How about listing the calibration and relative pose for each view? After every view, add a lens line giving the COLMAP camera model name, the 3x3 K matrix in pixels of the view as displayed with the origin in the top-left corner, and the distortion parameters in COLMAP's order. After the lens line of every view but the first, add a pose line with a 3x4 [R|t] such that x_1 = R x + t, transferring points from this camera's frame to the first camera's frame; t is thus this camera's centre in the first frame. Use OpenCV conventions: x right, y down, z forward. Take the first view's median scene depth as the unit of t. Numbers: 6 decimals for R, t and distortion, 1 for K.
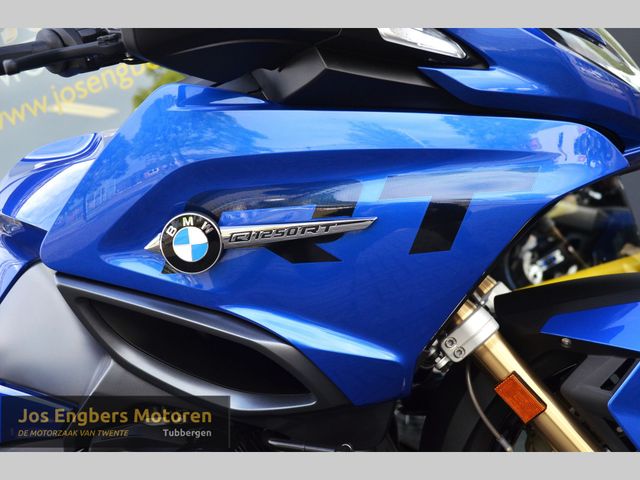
lens RADIAL K [[858.0, 0, 335.4], [0, 858.0, 255.5], [0, 0, 1]] dist [0.129633, 0.047313]
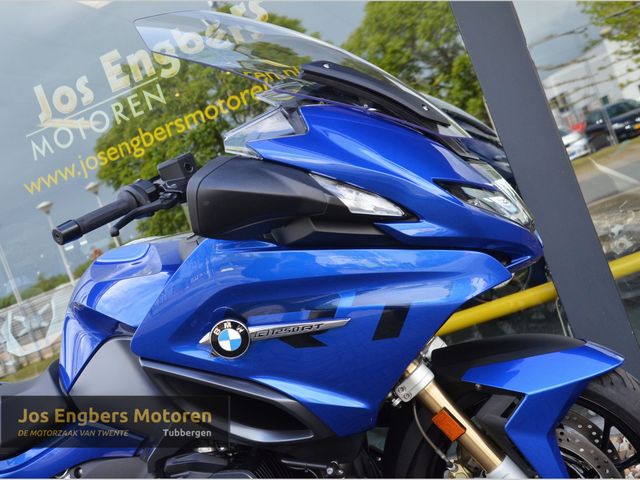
lens RADIAL K [[817.6, 0, 321.9], [0, 817.6, 253.4], [0, 0, 1]] dist [-0.024811, 0.038765]
pose [[0.999271, -0.030645, 0.022770, -0.028920], [0.030222, 0.999368, 0.018726, -0.168097], [-0.023330, -0.018025, 0.999565, -0.406675]]
